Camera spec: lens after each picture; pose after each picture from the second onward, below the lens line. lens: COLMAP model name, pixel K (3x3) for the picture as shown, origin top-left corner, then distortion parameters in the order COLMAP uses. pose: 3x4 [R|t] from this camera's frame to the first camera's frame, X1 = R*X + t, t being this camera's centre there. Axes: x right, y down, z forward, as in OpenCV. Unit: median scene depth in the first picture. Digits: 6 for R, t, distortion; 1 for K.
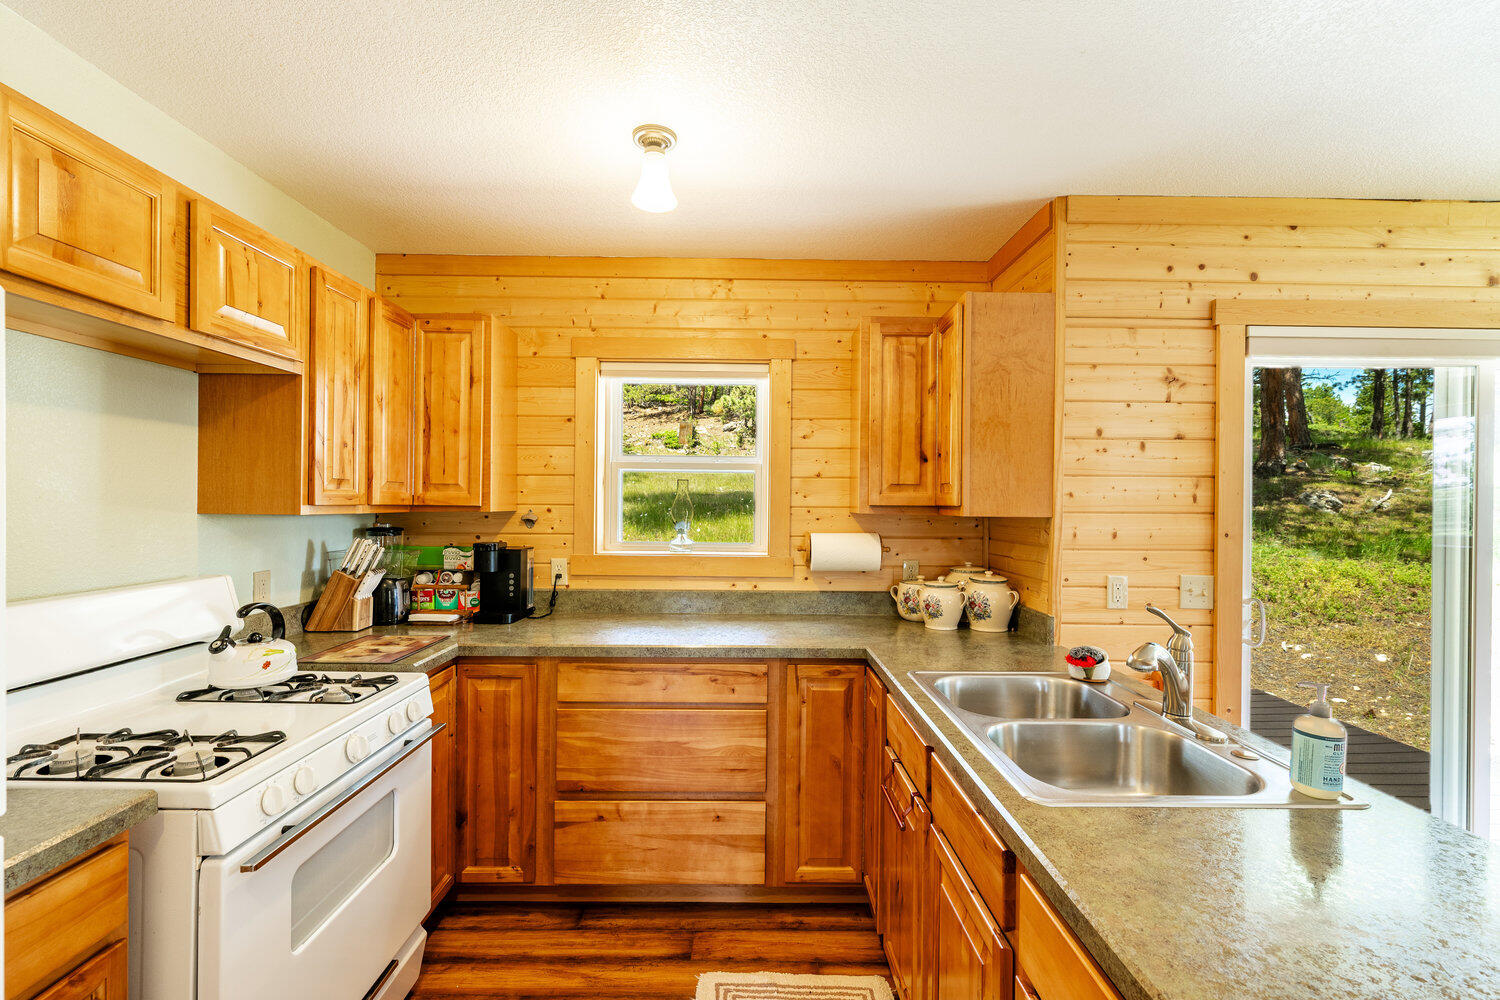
lens RADIAL K [[650.8, 0, 752.9], [0, 650.8, 505.8], [0, 0, 1]] dist [-0.004450, -0.000344]
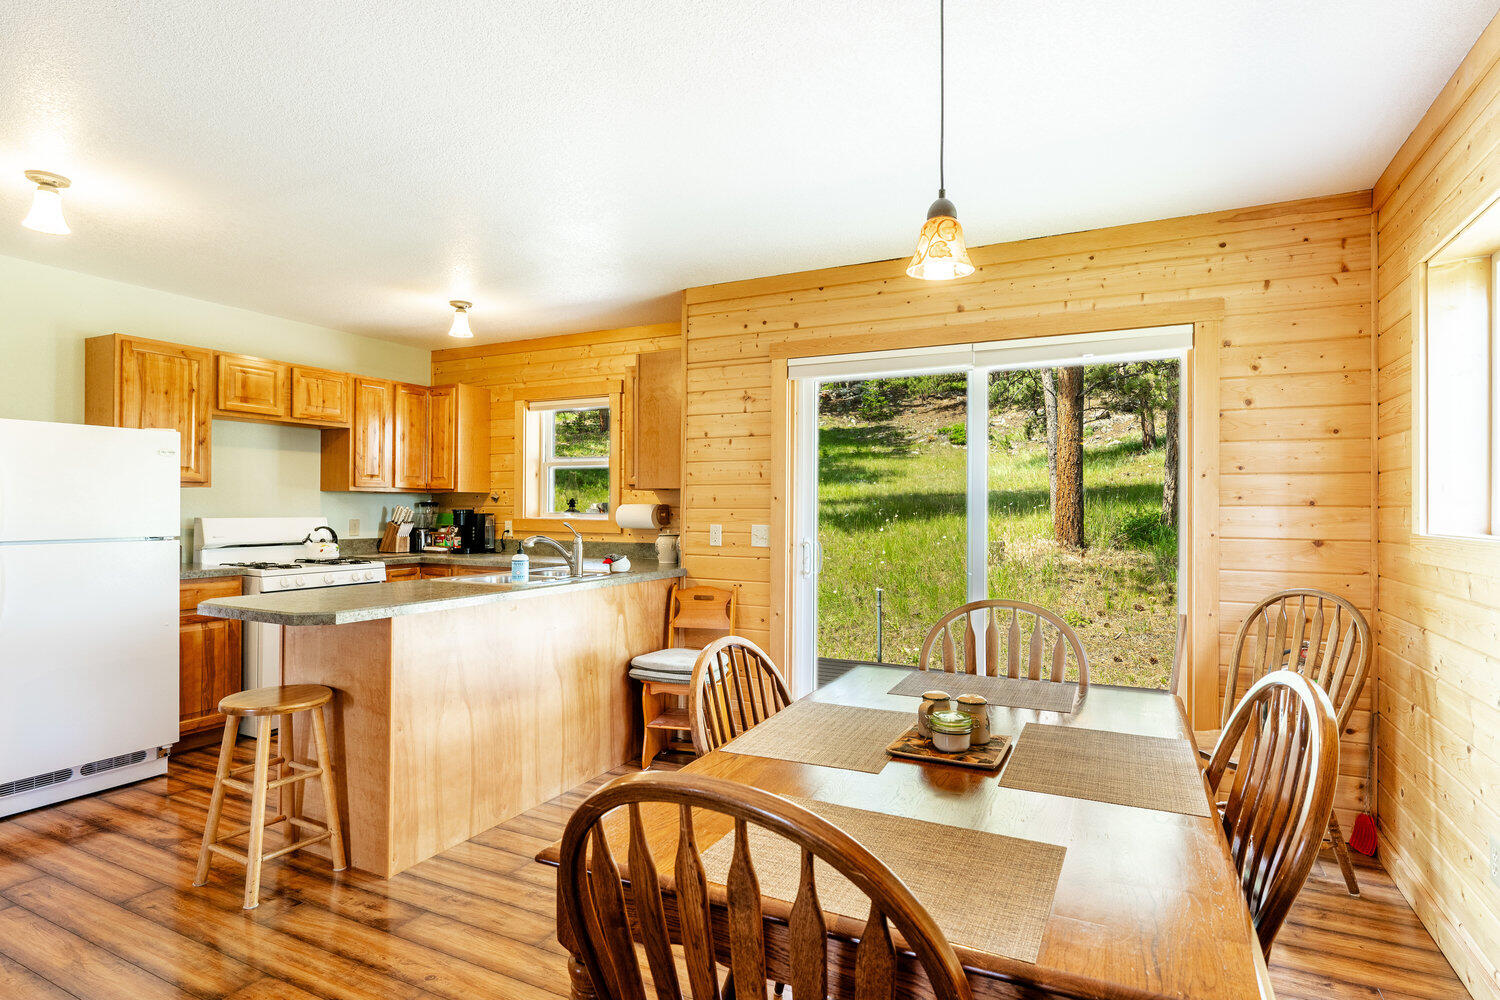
lens RADIAL K [[777.9, 0, 754.4], [0, 777.9, 503.1], [0, 0, 1]] dist [-0.002746, -0.000857]
pose [[0.889798, -0.007515, -0.456294, 1.498705], [0.000641, 0.999884, -0.015220, 0.083714], [0.456355, 0.013250, 0.889699, -0.630582]]
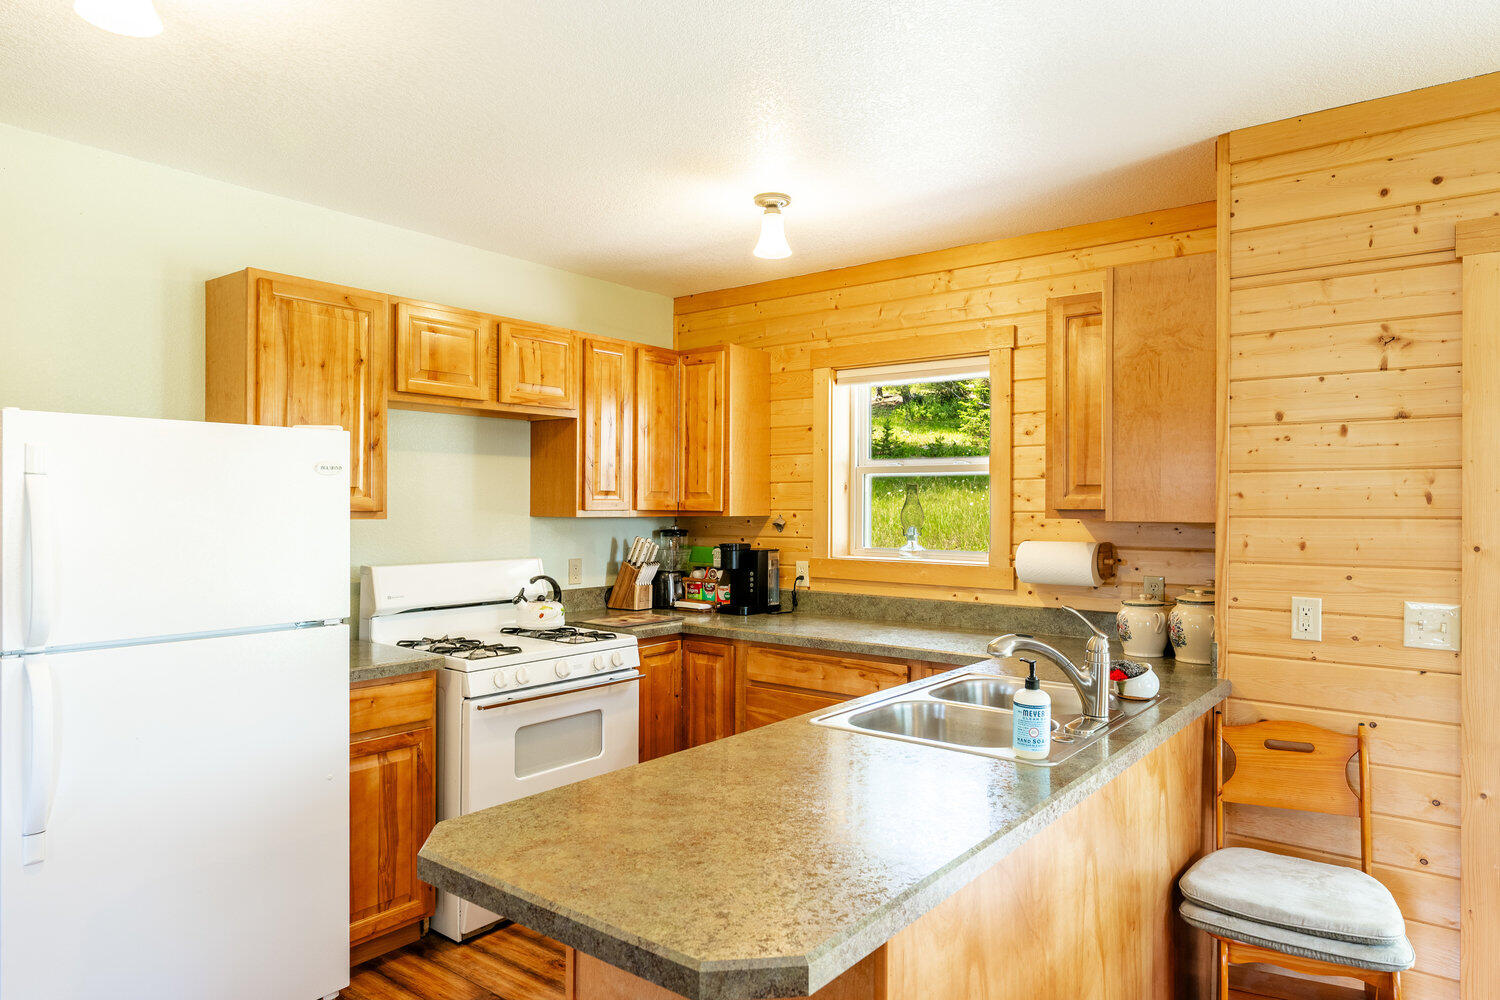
lens RADIAL K [[936.9, 0, 754.3], [0, 936.9, 501.3], [0, 0, 1]] dist [0.002084, -0.003685]
pose [[0.782511, -0.009332, -0.622567, 0.741797], [0.000346, 0.999894, -0.014553, 0.007775], [0.622637, 0.011173, 0.782431, -0.298022]]
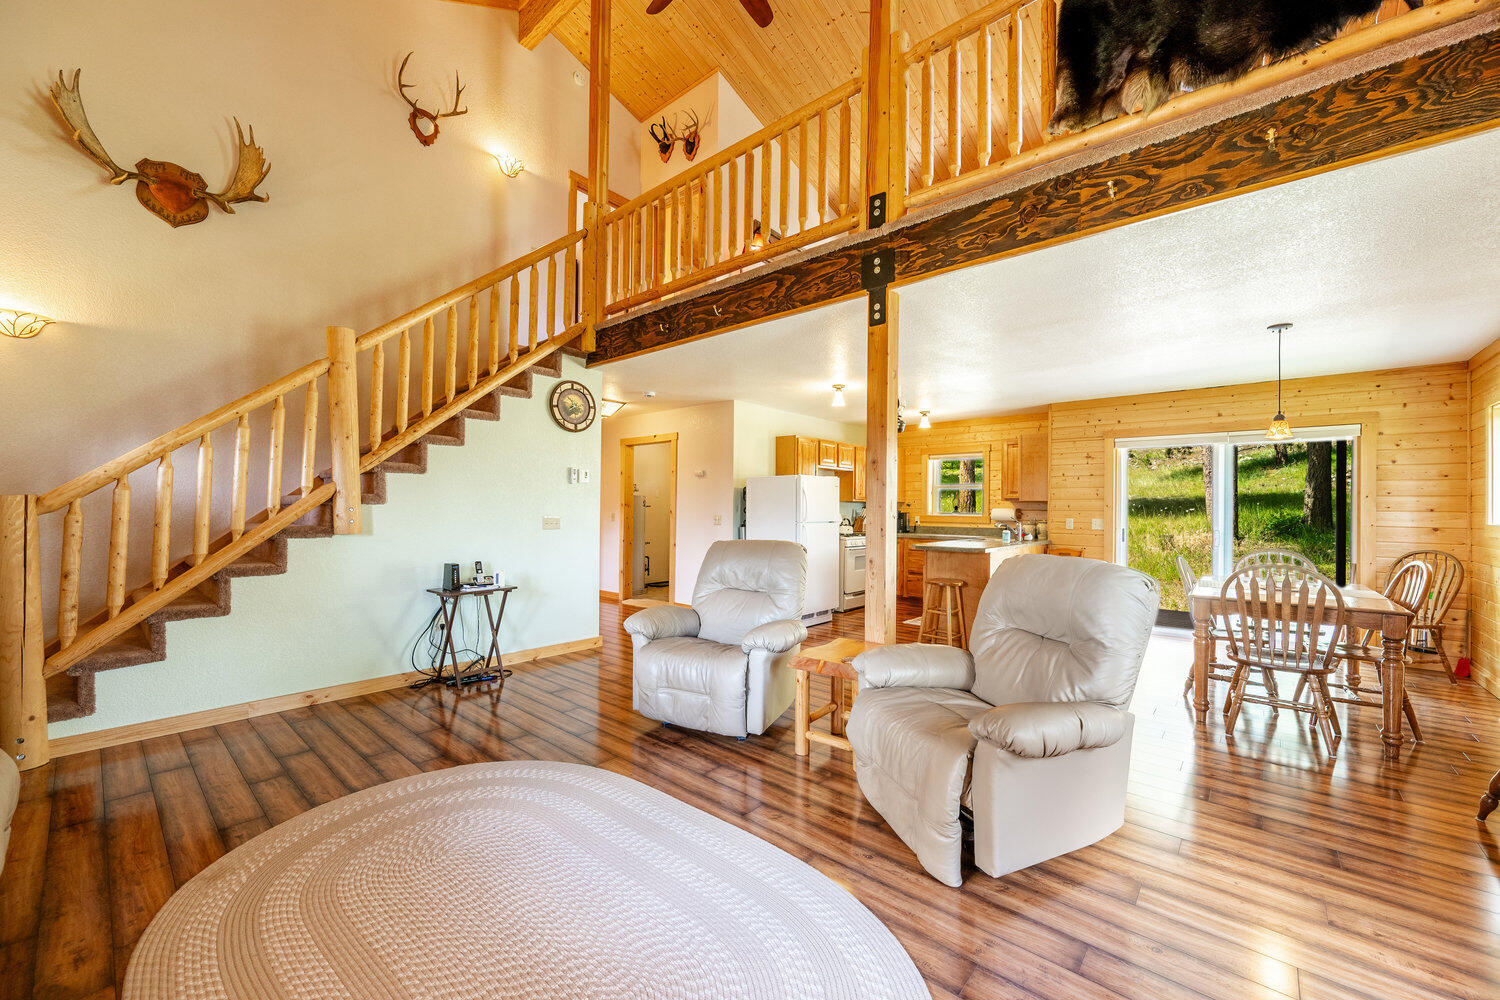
lens RADIAL K [[586.3, 0, 753.1], [0, 586.3, 503.4], [0, 0, 1]] dist [-0.002876, 0.000557]
pose [[0.749207, -0.006744, -0.662301, 1.305347], [-0.007058, 0.999810, -0.018165, 0.094555], [0.662298, 0.018284, 0.749018, -2.207261]]
